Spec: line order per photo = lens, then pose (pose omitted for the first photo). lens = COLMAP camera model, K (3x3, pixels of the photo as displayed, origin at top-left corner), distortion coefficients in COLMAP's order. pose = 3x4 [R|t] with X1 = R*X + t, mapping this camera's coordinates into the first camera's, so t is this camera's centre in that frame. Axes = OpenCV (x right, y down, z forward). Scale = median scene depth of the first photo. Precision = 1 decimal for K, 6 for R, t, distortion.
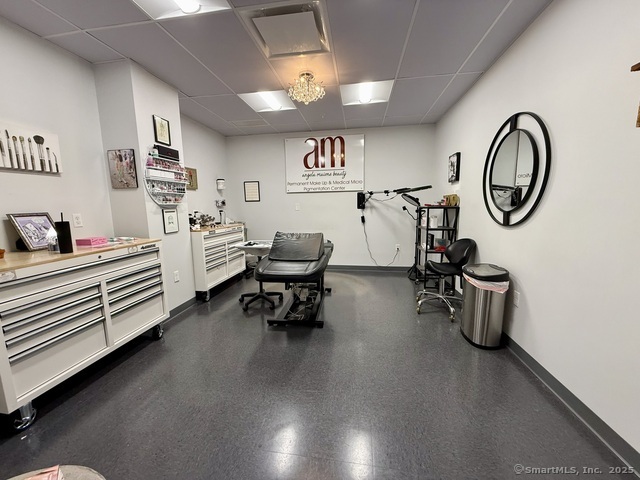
lens RADIAL K [[254.2, 0, 319.3], [0, 254.2, 238.3], [0, 0, 1]] dist [0.001173, 0.000161]
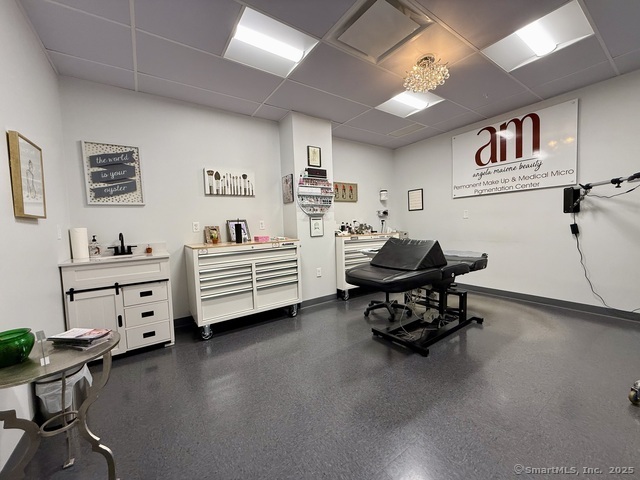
lens RADIAL K [[254.2, 0, 319.5], [0, 254.2, 238.9], [0, 0, 1]] dist [0.001173, 0.000161]
pose [[0.687853, 0.030993, -0.725188, 0.311442], [-0.071556, 0.997117, -0.025258, 0.020232], [0.722314, 0.069265, 0.688088, 0.151951]]
